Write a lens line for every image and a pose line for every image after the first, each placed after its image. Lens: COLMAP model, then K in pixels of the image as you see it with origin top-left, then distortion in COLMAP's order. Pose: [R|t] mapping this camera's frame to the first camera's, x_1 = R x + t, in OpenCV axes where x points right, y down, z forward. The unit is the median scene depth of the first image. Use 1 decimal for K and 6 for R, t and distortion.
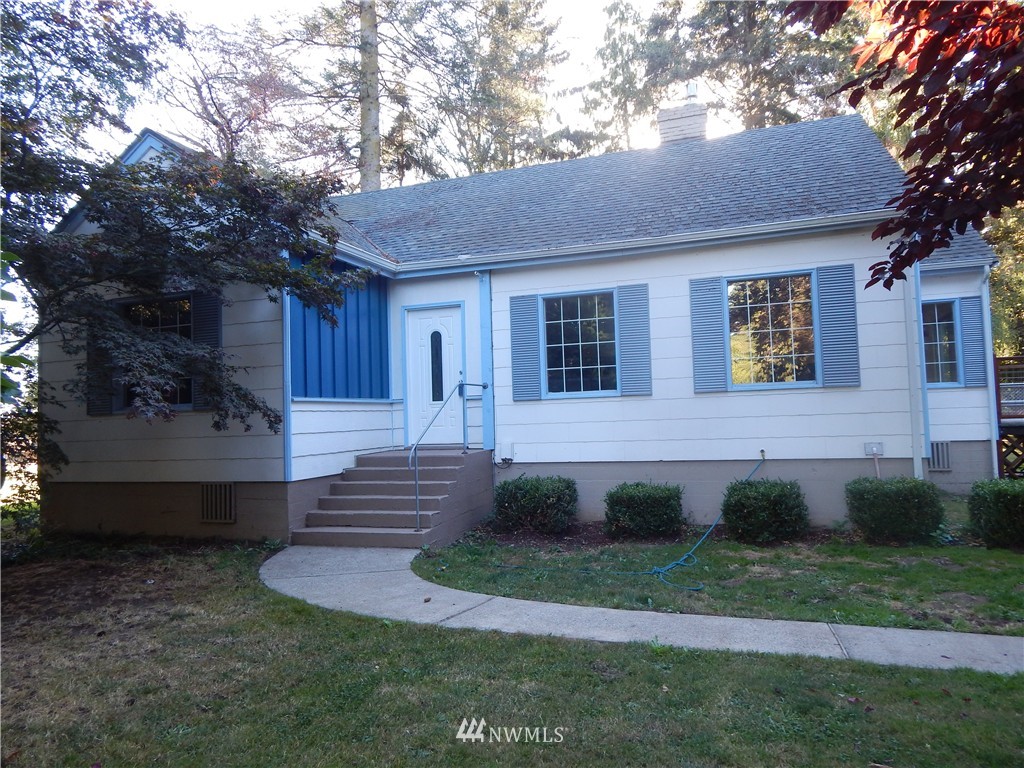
lens RADIAL K [[679.2, 0, 521.6], [0, 679.2, 382.7], [0, 0, 1]] dist [-0.000873, 0.003643]
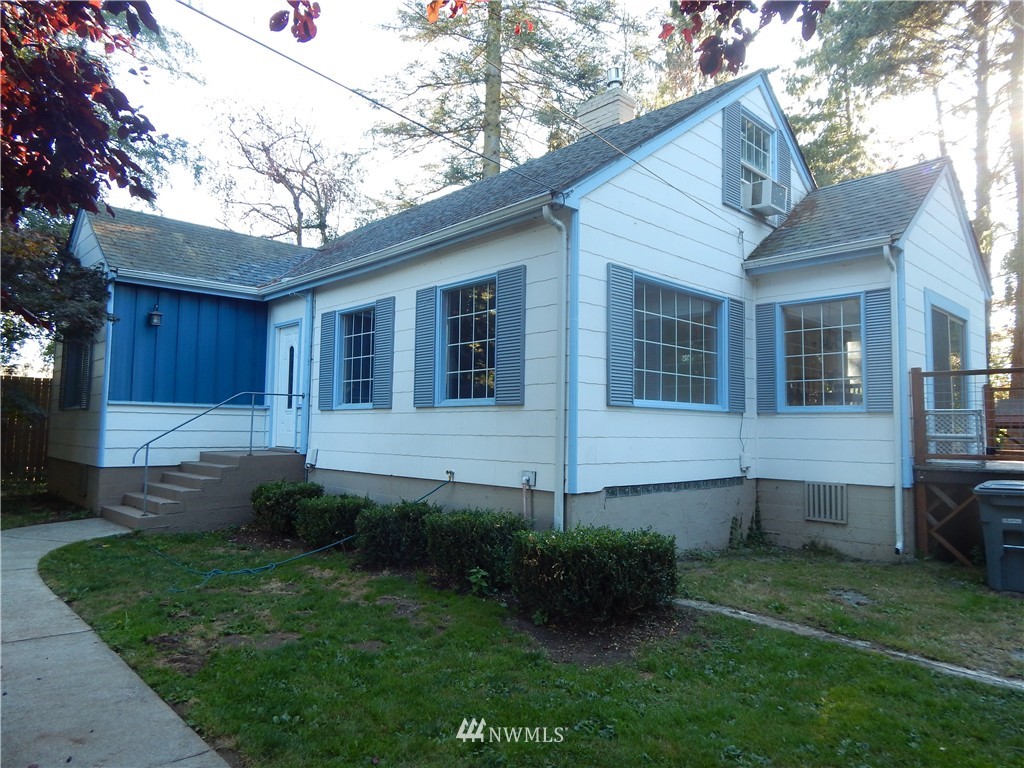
lens RADIAL K [[679.2, 0, 519.3], [0, 679.2, 390.2], [0, 0, 1]] dist [-0.000873, 0.003643]
pose [[0.883357, 0.018478, -0.468336, 0.808058], [-0.020599, 0.999788, 0.000593, -0.012851], [0.468247, 0.009124, 0.883550, 0.208473]]
